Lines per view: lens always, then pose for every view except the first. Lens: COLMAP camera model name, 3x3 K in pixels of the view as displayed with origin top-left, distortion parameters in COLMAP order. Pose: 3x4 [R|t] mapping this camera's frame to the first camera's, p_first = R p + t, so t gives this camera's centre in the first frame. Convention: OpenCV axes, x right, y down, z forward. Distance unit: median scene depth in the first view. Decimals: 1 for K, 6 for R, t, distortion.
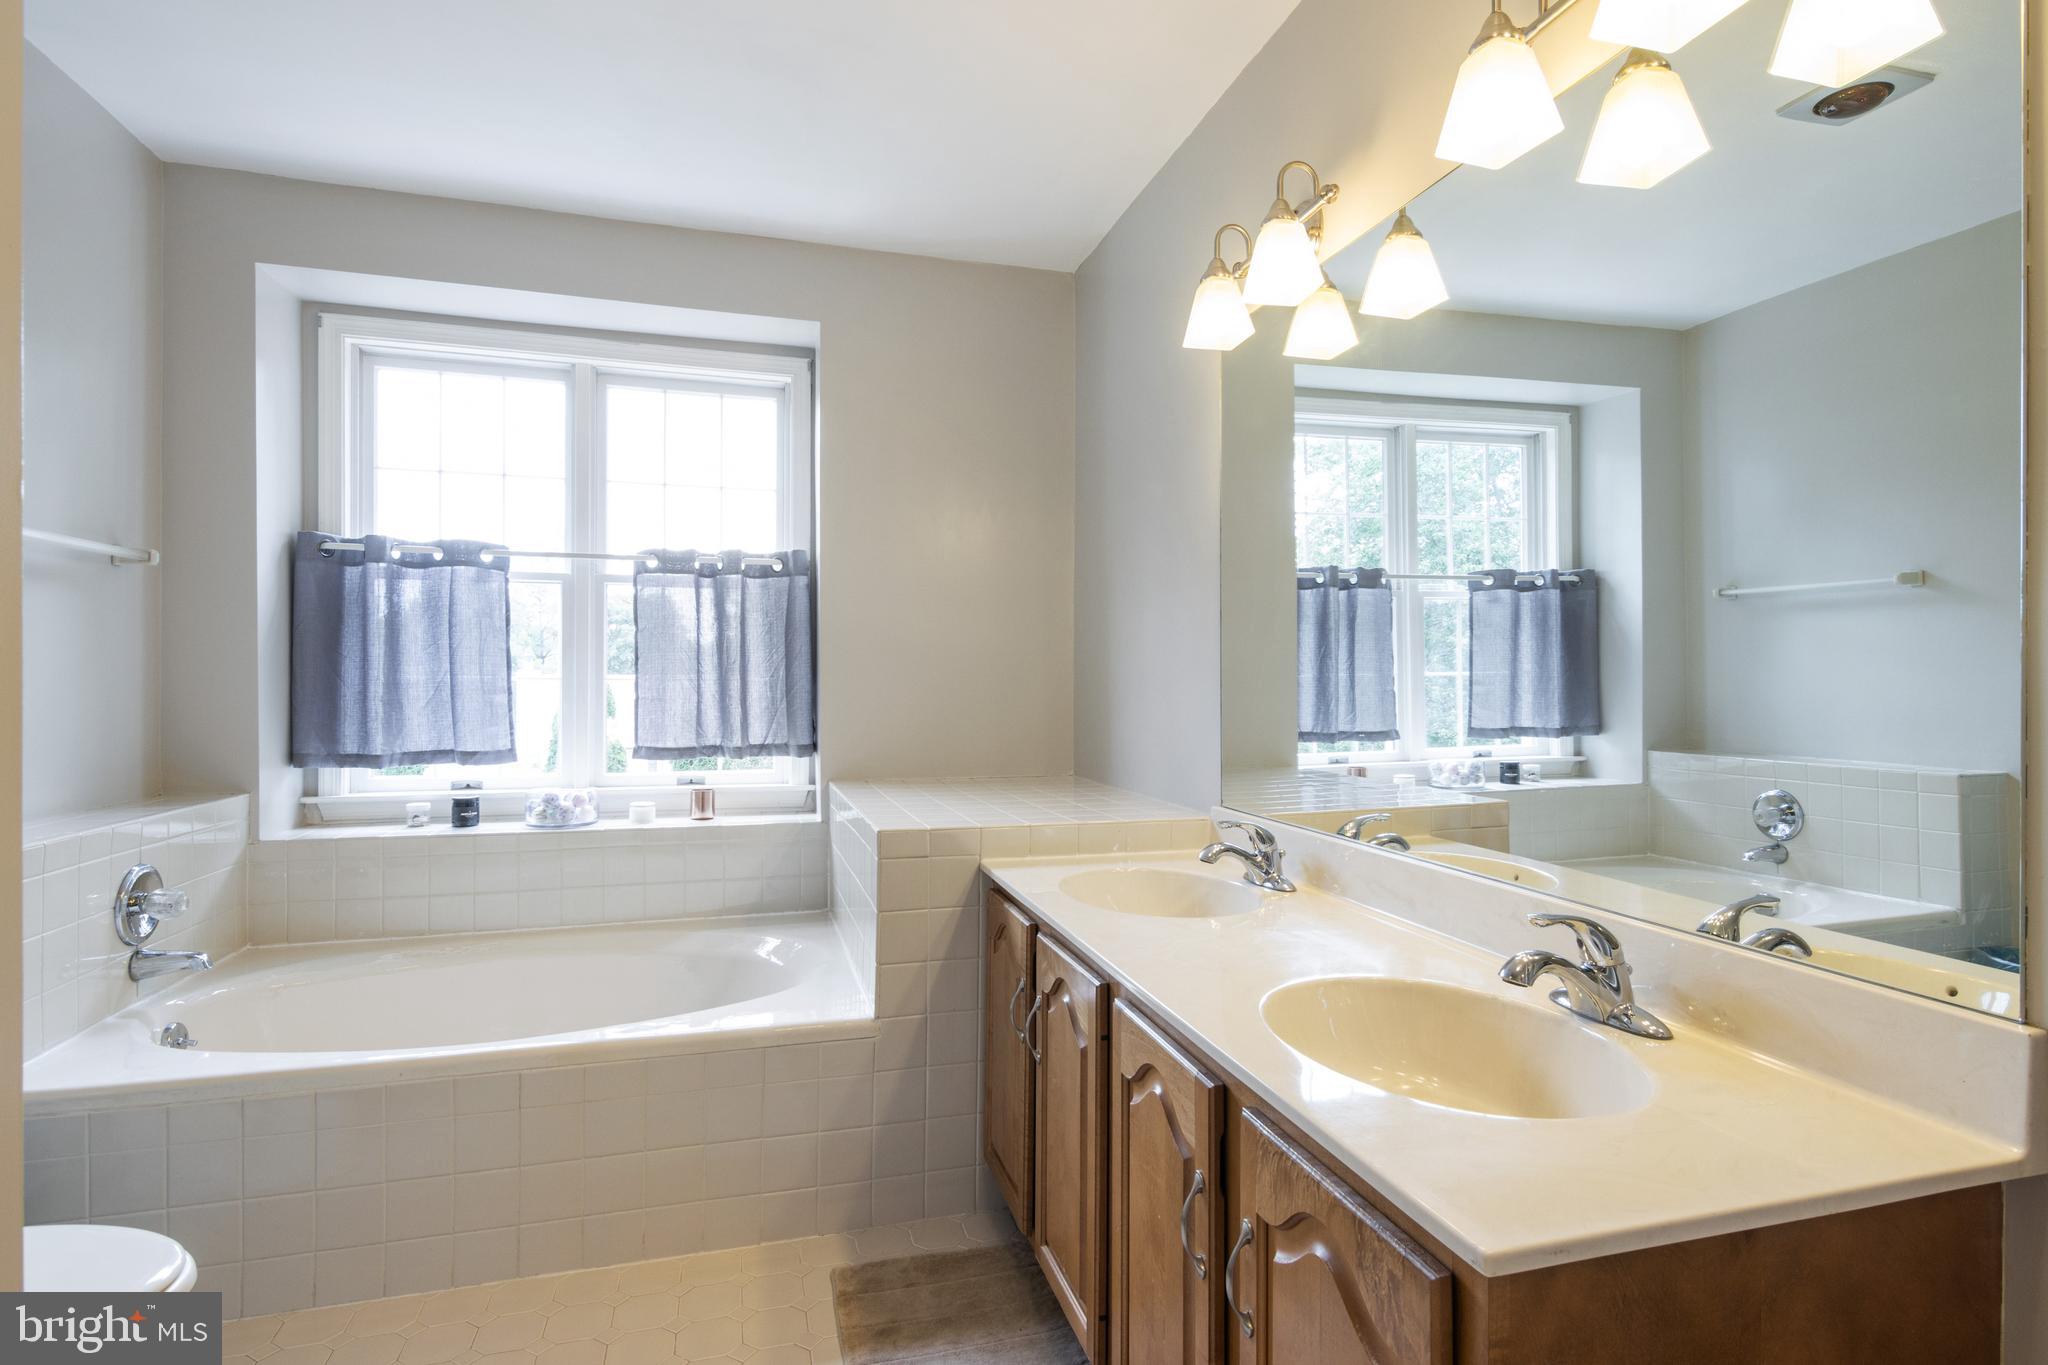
lens RADIAL K [[1020.5, 0, 1032.3], [0, 1020.5, 679.3], [0, 0, 1]] dist [0.004000, -0.002780]
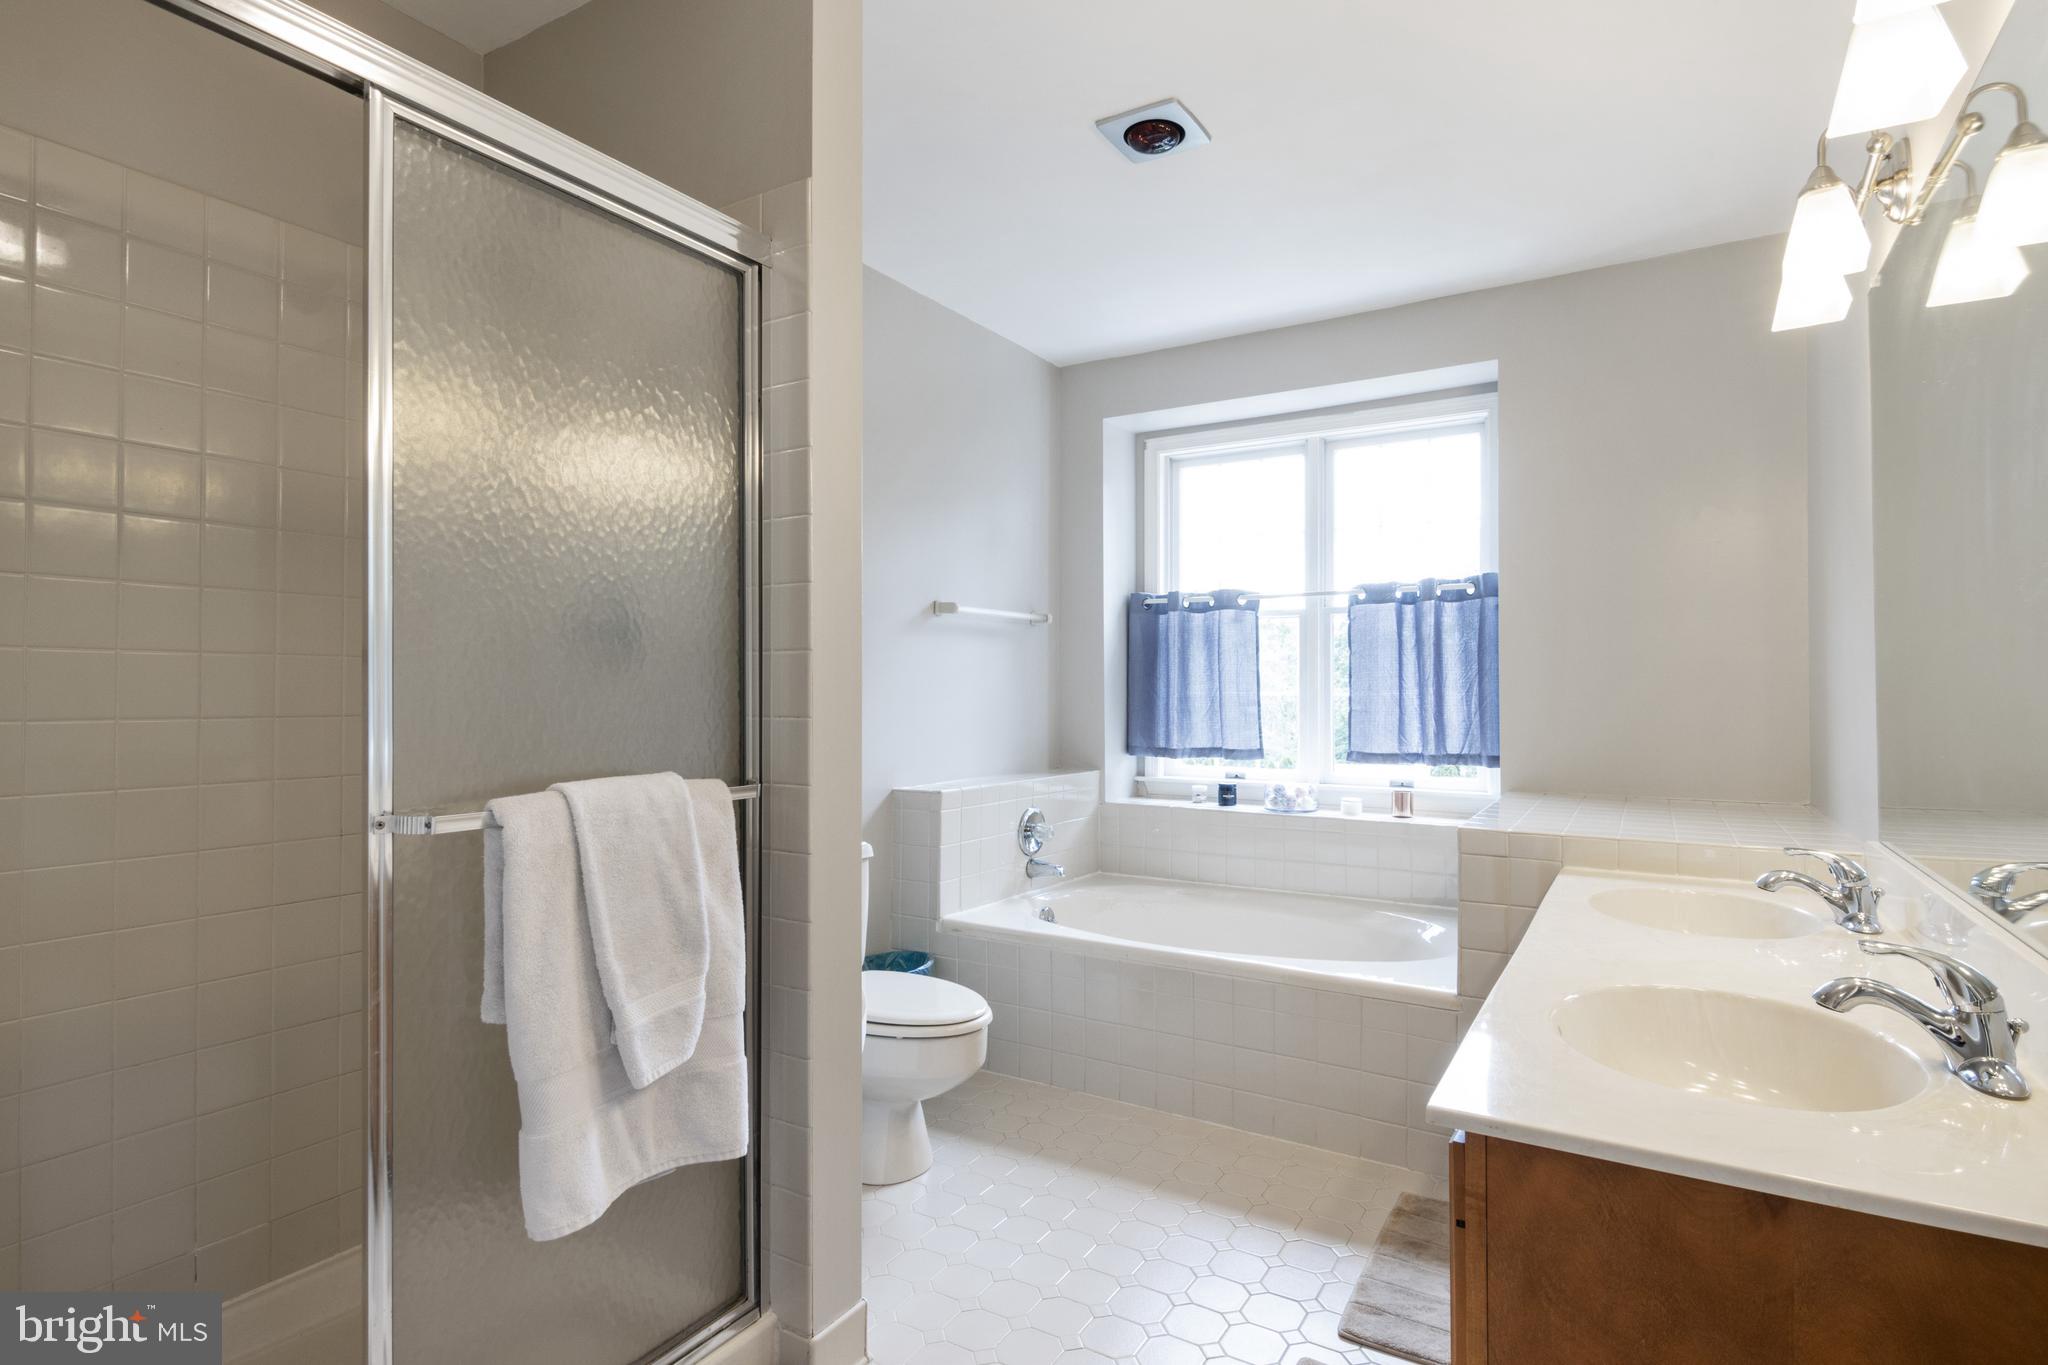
lens RADIAL K [[1043.4, 0, 1024.0], [0, 1043.4, 684.7], [0, 0, 1]] dist [-0.011732, -0.006517]
pose [[0.653584, -0.008832, -0.756803, 0.294040], [0.001003, 0.999941, -0.010803, 0.001463], [0.756853, 0.006301, 0.653554, -0.082750]]
